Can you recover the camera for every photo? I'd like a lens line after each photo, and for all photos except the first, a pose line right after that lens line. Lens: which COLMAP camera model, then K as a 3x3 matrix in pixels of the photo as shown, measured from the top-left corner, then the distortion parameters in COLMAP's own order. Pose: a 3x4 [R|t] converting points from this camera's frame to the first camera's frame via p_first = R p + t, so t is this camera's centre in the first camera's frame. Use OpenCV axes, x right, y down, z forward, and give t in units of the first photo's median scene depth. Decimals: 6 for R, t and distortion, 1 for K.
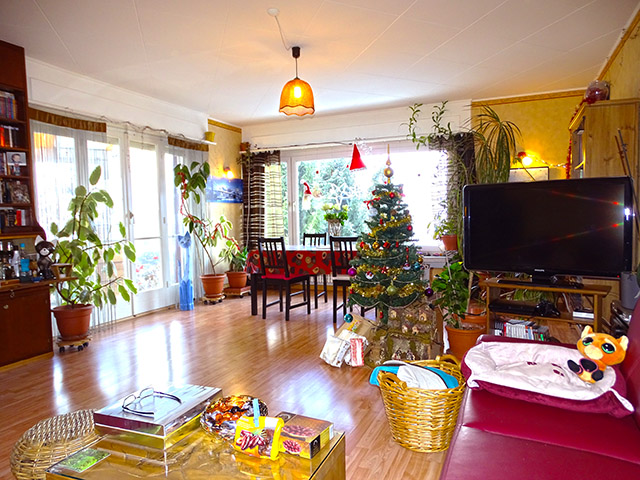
lens RADIAL K [[423.3, 0, 320.0], [0, 423.3, 240.0], [0, 0, 1]] dist [-0.005649, -0.002572]
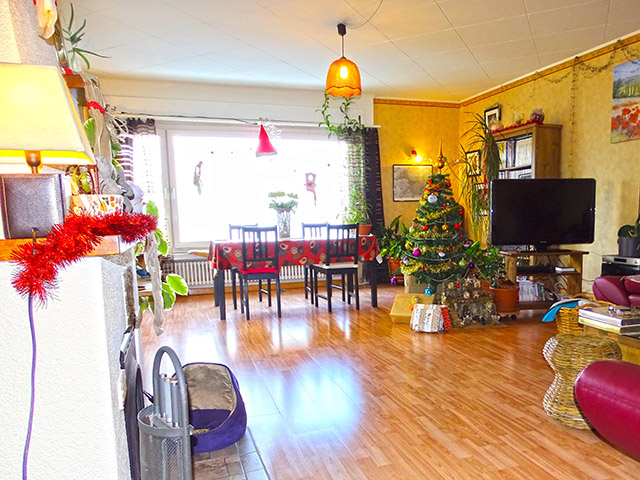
lens RADIAL K [[523.0, 0, 320.0], [0, 523.0, 277.7], [0, 0, 1]] dist [0.011417, 0.004259]
pose [[0.764195, -0.071516, 0.641008, -0.602558], [0.030206, 0.996712, 0.075190, 0.018015], [-0.644277, -0.038098, 0.763843, 0.068175]]
